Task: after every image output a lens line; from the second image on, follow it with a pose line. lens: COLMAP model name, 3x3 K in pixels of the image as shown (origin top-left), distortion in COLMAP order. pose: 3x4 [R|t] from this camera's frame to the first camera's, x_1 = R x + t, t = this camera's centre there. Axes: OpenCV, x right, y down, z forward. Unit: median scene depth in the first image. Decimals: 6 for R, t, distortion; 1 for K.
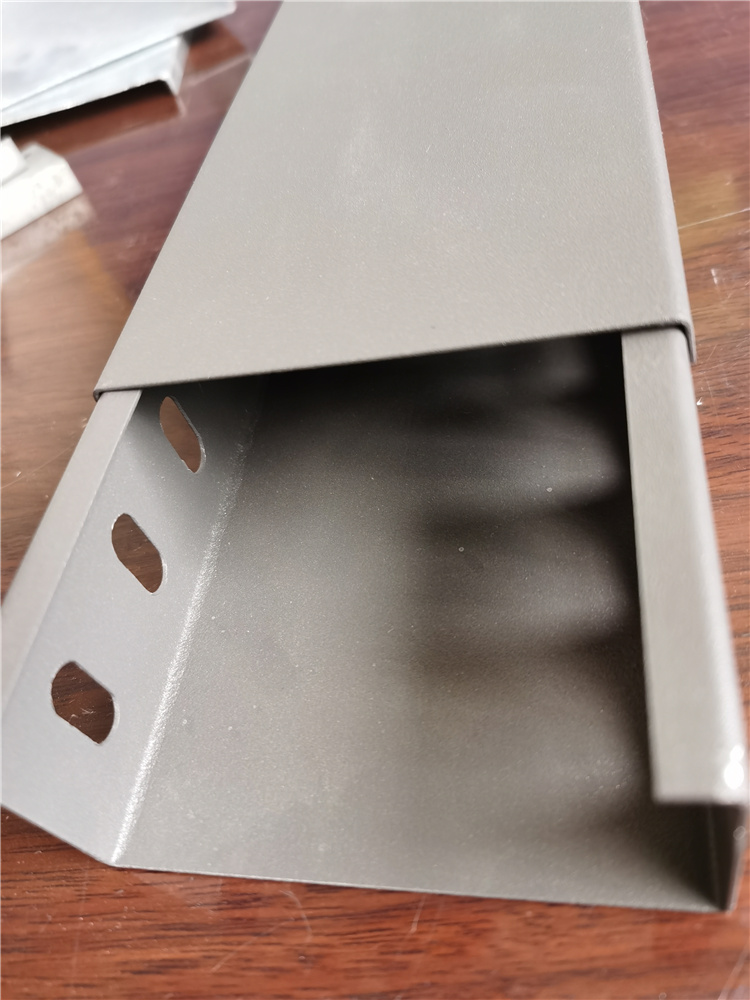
lens RADIAL K [[762.1, 0, 375.0], [0, 762.1, 500.0], [0, 0, 1]] dist [0.046629, -0.067092]
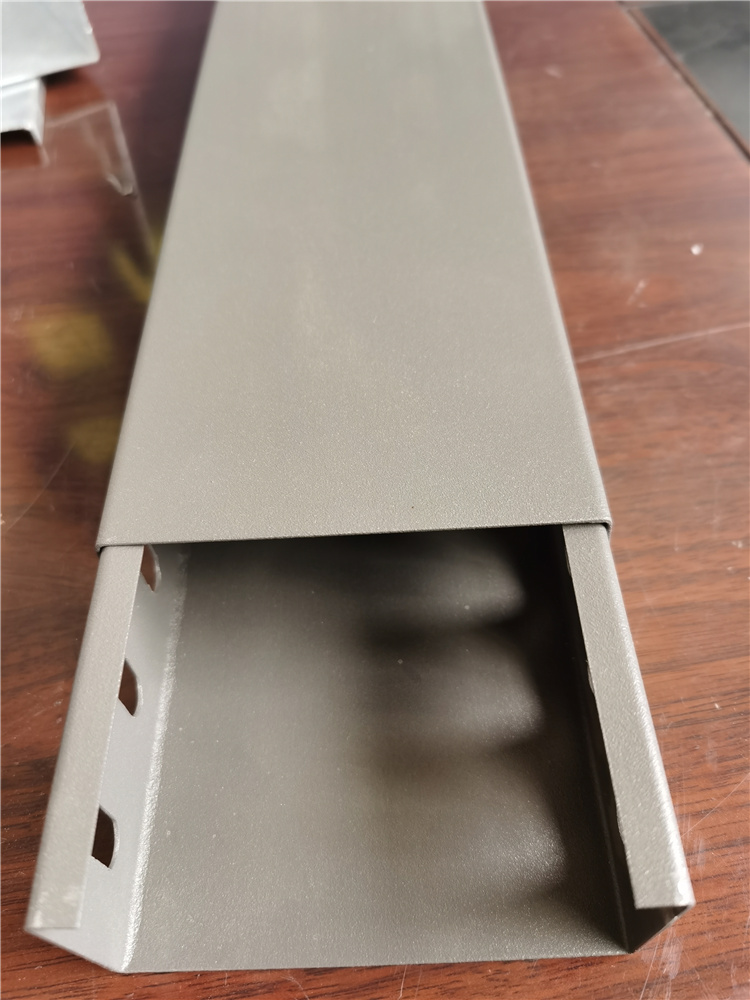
lens RADIAL K [[780.3, 0, 344.5], [0, 780.3, 501.2], [0, 0, 1]] dist [0.009568, -0.024218]
pose [[0.967250, 0.004344, 0.253788, -0.319694], [-0.010563, 0.999676, 0.023147, -0.242095], [-0.253606, -0.025070, 0.966983, -0.165302]]
